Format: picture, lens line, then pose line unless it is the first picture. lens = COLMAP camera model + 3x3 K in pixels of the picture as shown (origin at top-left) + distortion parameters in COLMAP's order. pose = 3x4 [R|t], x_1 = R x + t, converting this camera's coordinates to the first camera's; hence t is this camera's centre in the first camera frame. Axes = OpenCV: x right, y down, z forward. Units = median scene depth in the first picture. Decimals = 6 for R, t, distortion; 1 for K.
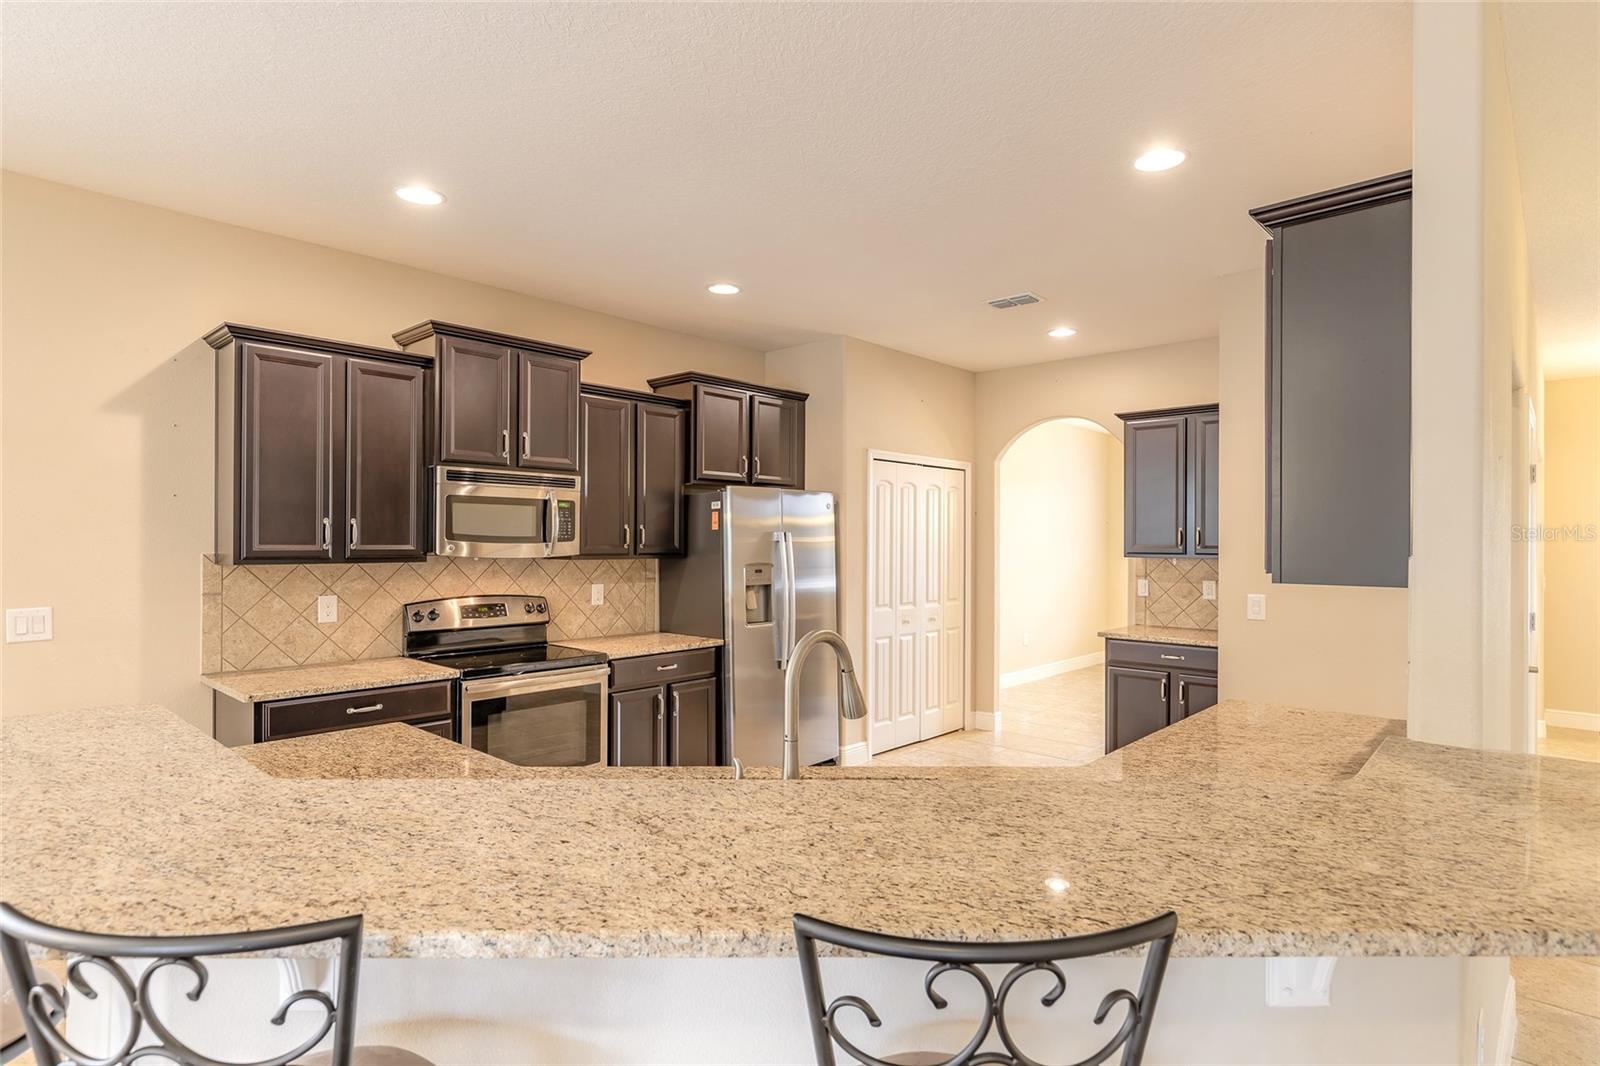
lens RADIAL K [[837.7, 0, 797.2], [0, 837.7, 538.2], [0, 0, 1]] dist [-0.000885, -0.000381]
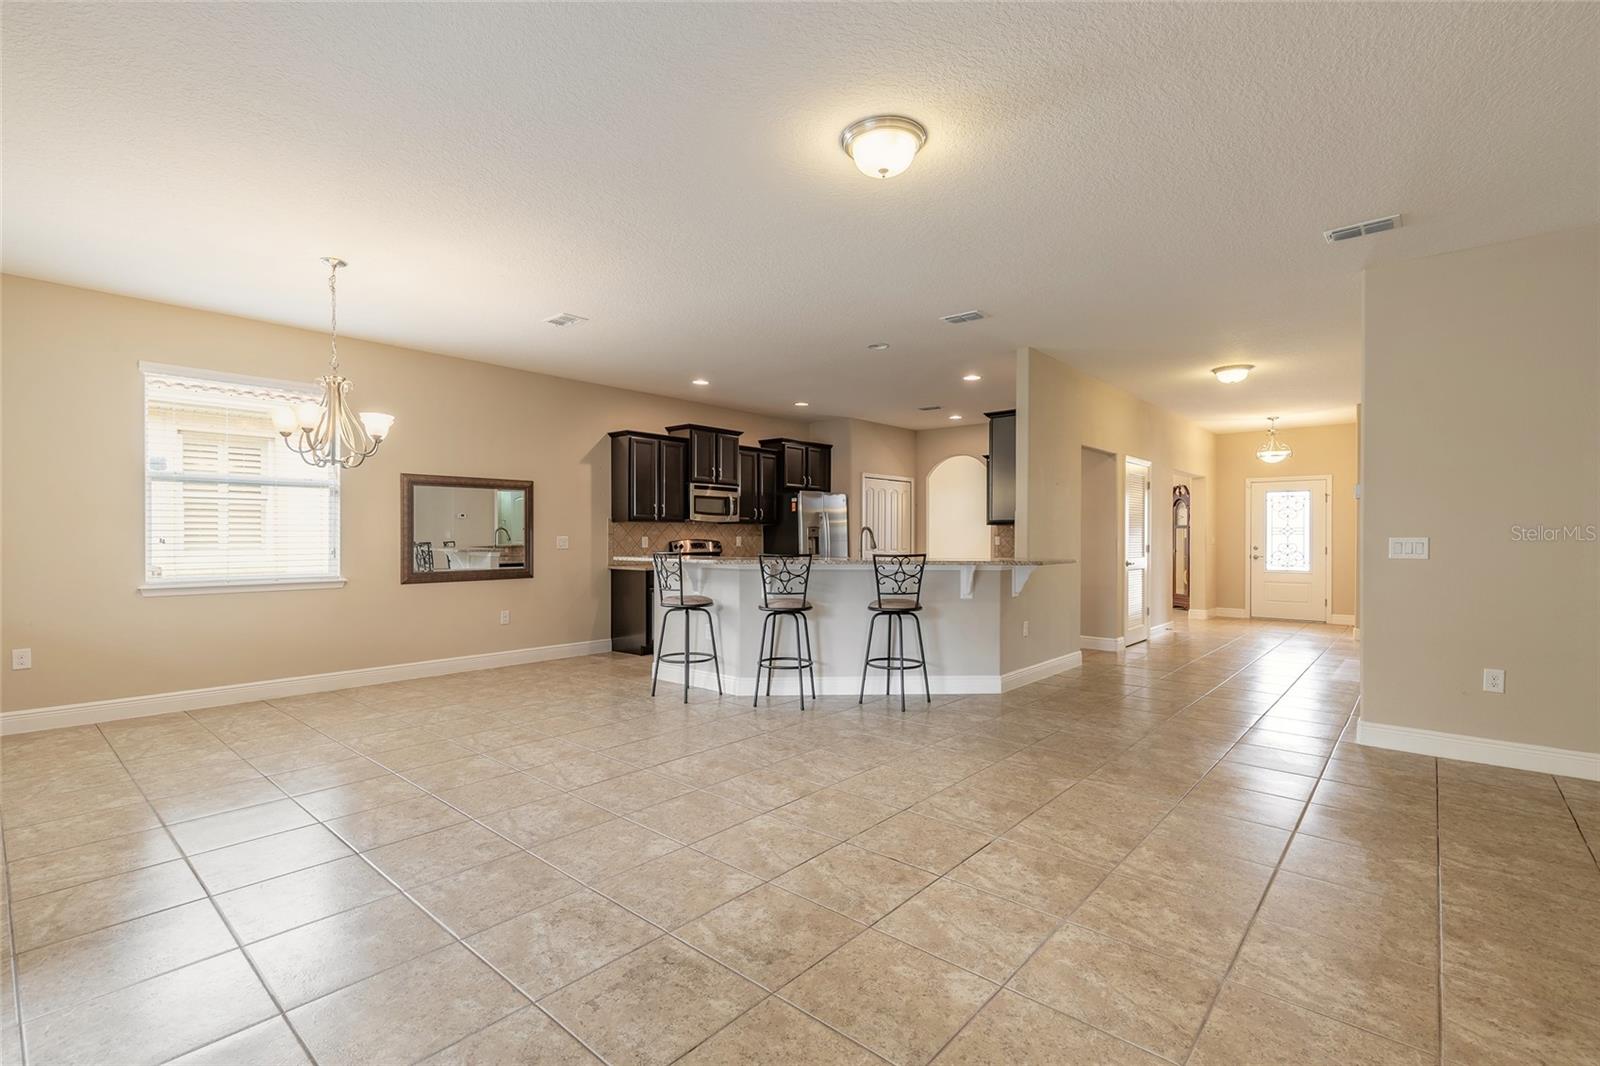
lens RADIAL K [[720.2, 0, 796.4], [0, 720.2, 534.0], [0, 0, 1]] dist [0.006393, -0.001718]
pose [[0.999723, -0.002049, 0.023442, -0.152959], [0.002002, 0.999996, 0.002044, 0.051527], [-0.023446, -0.001997, 0.999723, -0.977778]]
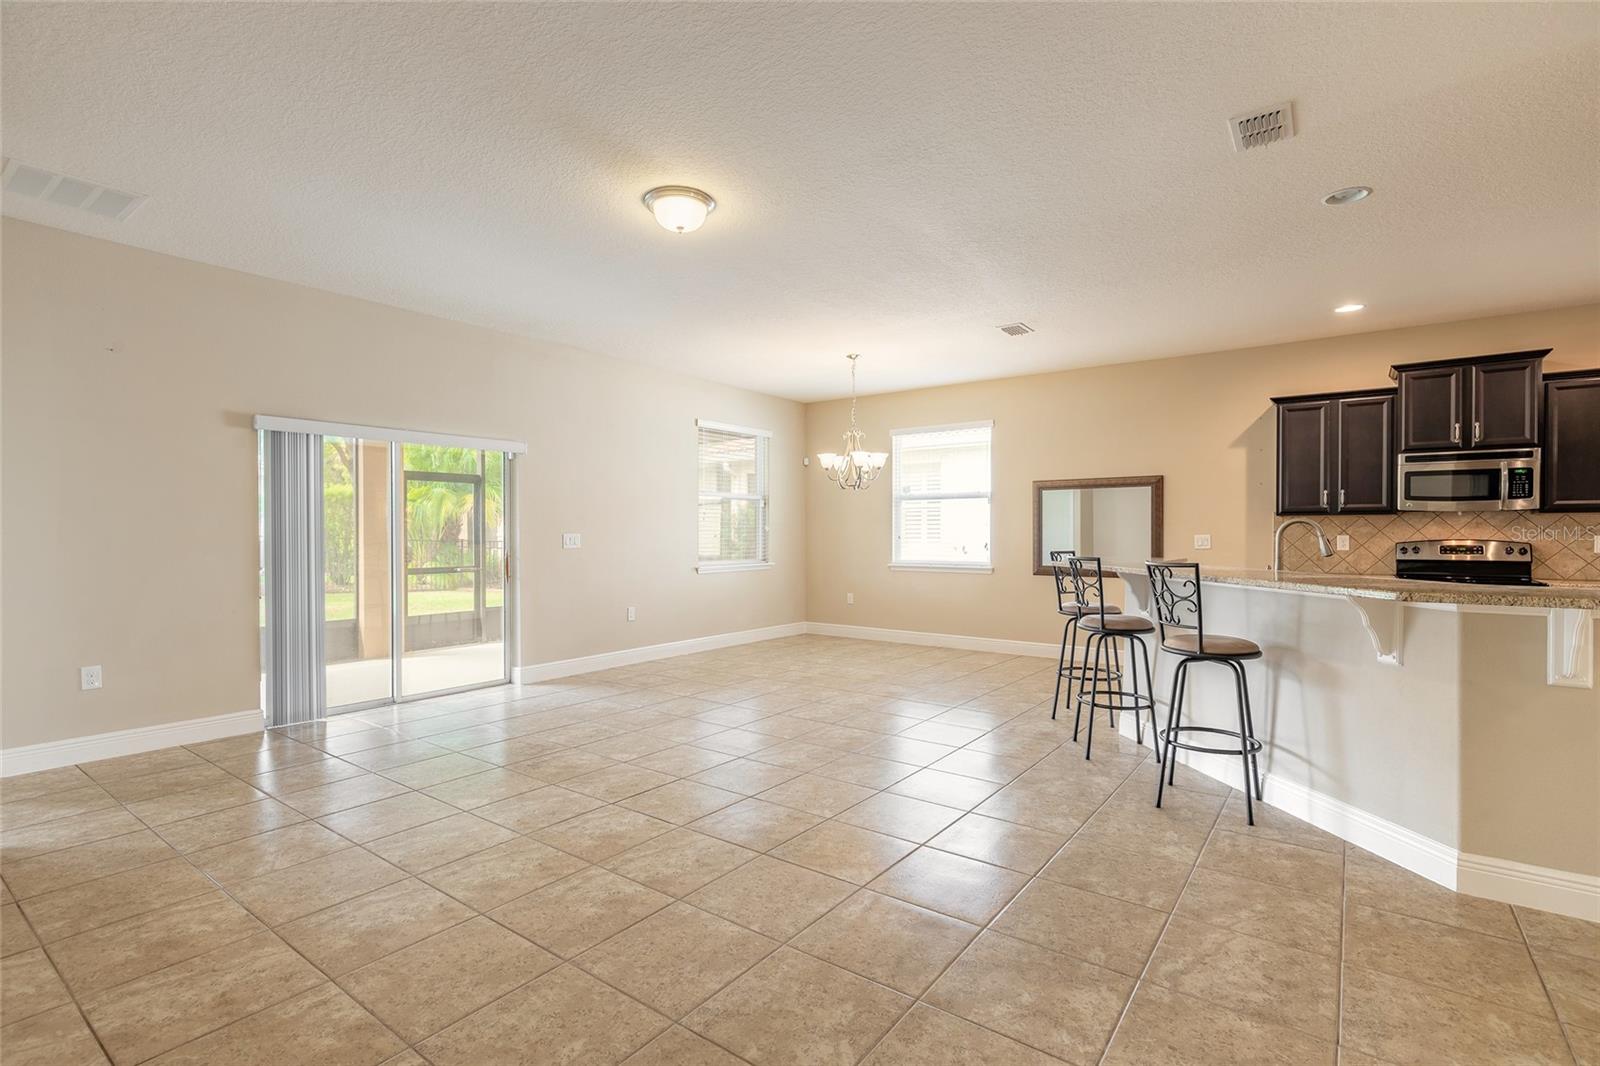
lens RADIAL K [[751.5, 0, 796.5], [0, 751.5, 538.7], [0, 0, 1]] dist [-0.003294, 0.000076]
pose [[0.102772, 0.003698, -0.994698, 0.786068], [0.004028, 0.999983, 0.004133, 0.057975], [0.994697, -0.004432, 0.102756, -0.265473]]
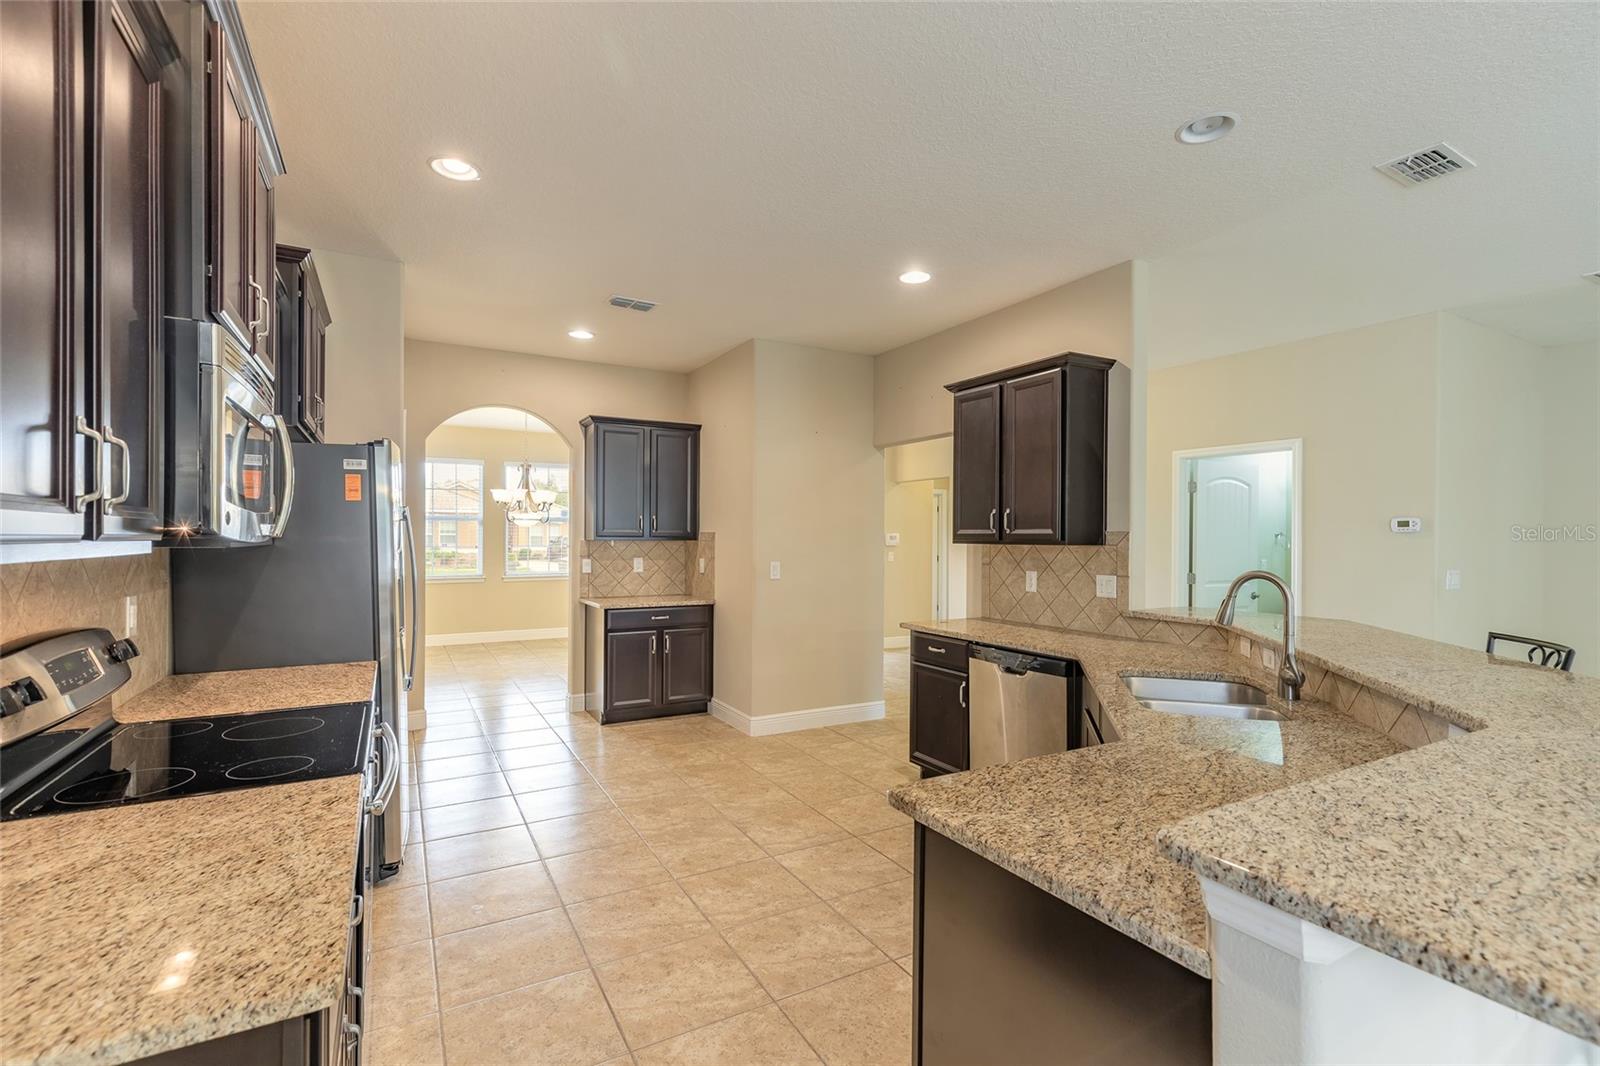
lens RADIAL K [[720.2, 0, 794.3], [0, 720.2, 535.6], [0, 0, 1]] dist [0.006393, -0.001718]
pose [[0.313696, -0.000529, 0.949523, -0.608752], [-0.007425, 0.999968, 0.003010, 0.014812], [-0.949494, -0.007995, 0.313682, 0.540660]]
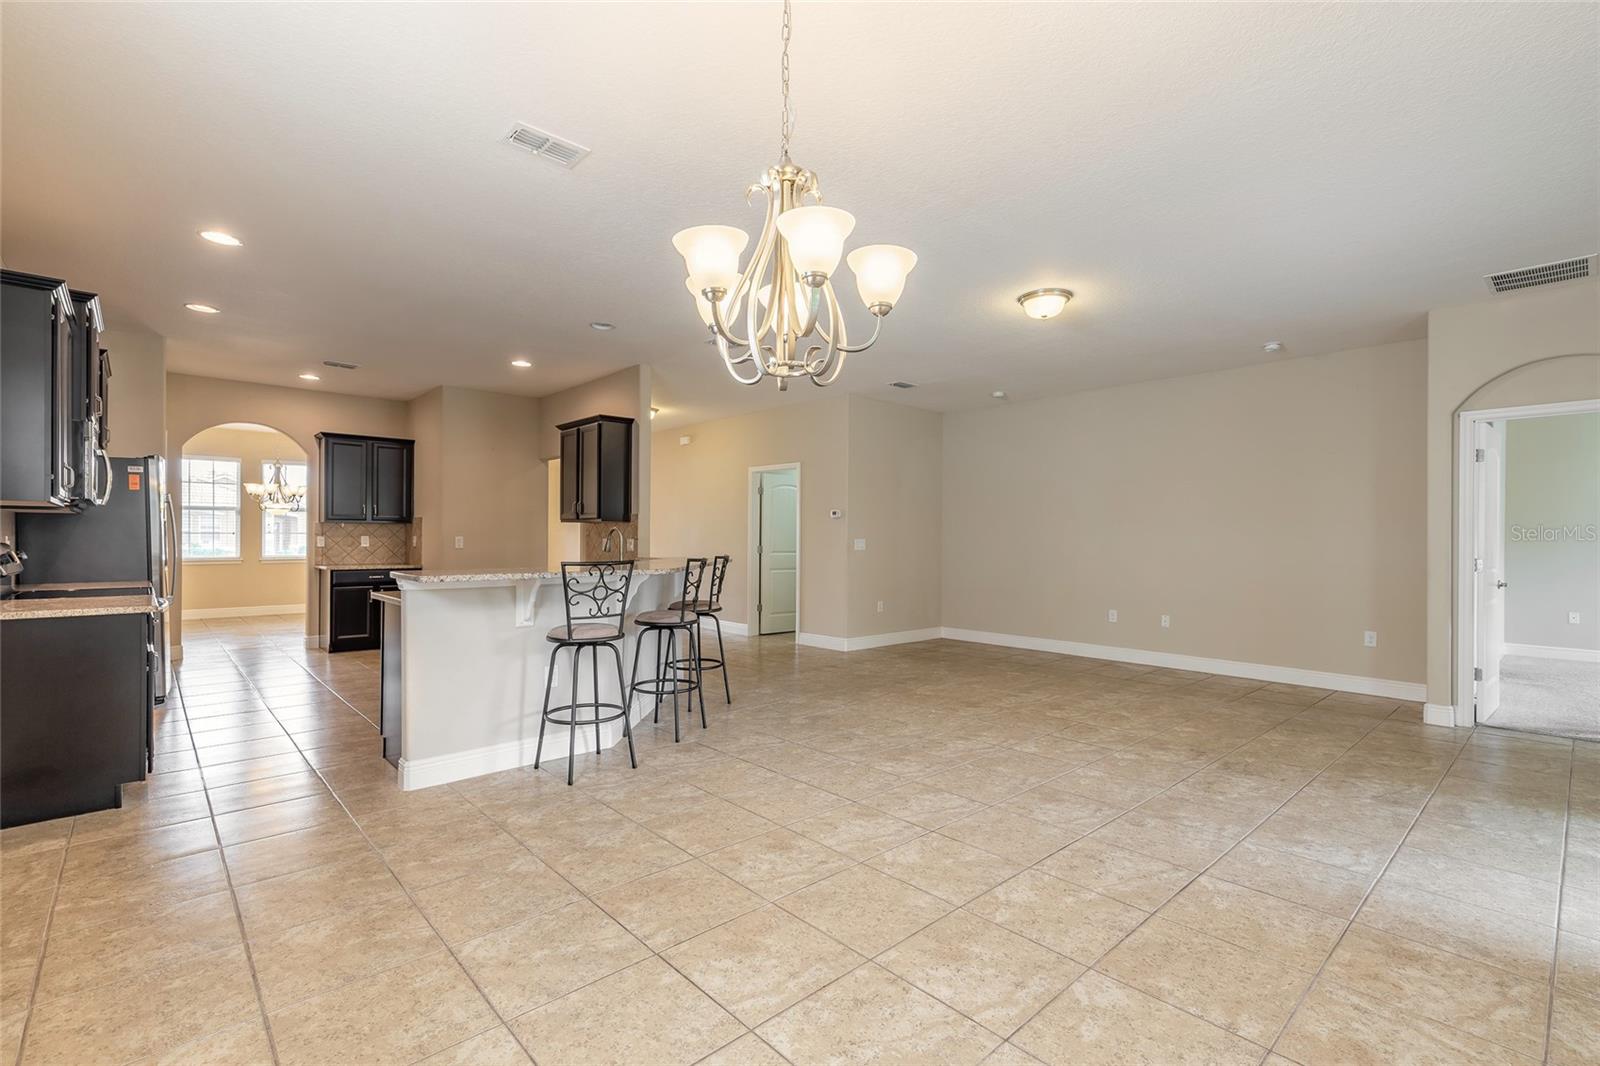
lens RADIAL K [[720.2, 0, 795.3], [0, 720.2, 535.5], [0, 0, 1]] dist [0.006393, -0.001718]
pose [[0.087296, 0.000193, 0.996182, -1.175116], [-0.009373, 0.999956, 0.000628, 0.050884], [-0.996138, -0.009392, 0.087294, -0.031129]]
